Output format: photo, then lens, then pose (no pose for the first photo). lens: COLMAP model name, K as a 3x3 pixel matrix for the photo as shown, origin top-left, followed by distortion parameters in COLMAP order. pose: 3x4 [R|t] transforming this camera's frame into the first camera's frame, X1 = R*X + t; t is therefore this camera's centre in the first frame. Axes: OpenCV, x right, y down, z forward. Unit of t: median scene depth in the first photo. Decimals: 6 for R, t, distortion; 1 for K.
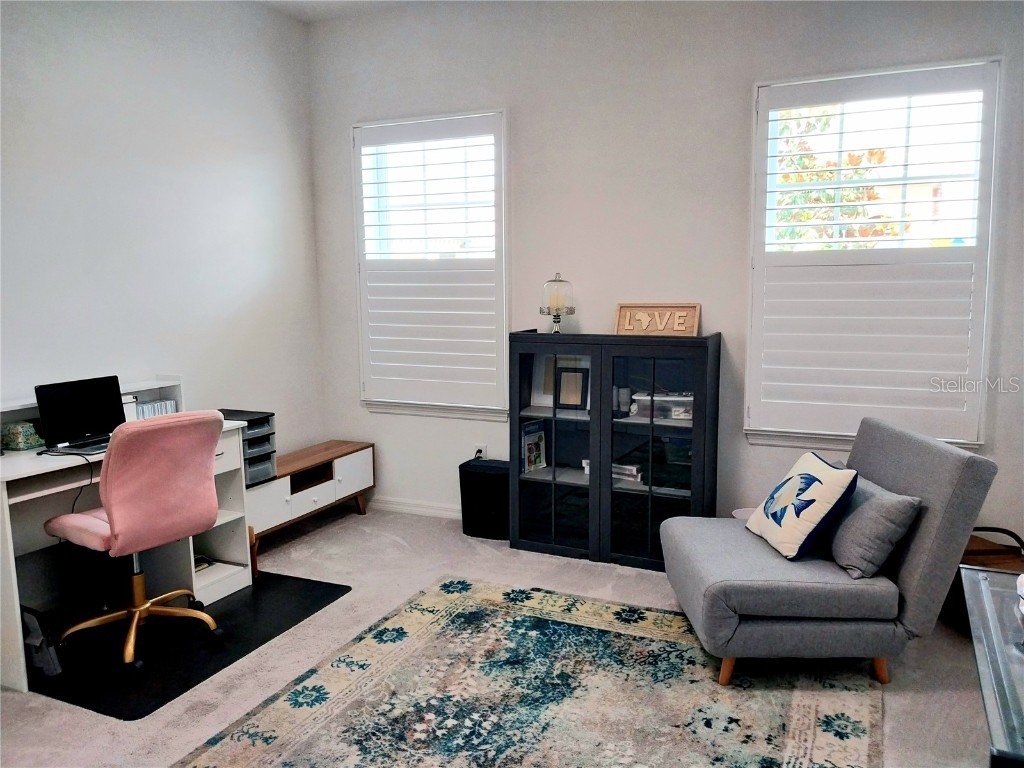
lens RADIAL K [[793.9, 0, 508.5], [0, 793.9, 385.6], [0, 0, 1]] dist [0.154668, -0.256119]
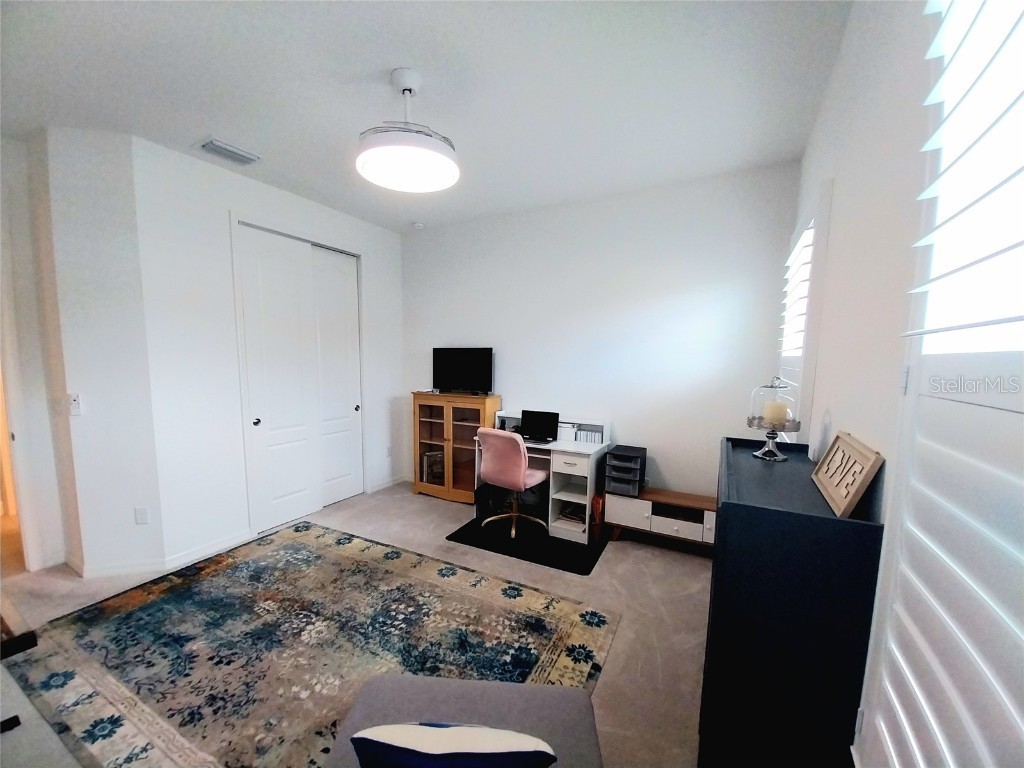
lens RADIAL K [[413.3, 0, 512.0], [0, 413.3, 384.0], [0, 0, 1]] dist [0.041382, 0.000040]
pose [[-0.068141, 0.064478, -0.995590, 0.656225], [-0.140183, 0.987391, 0.073542, -0.162312], [0.987778, 0.144576, -0.058243, 0.988482]]
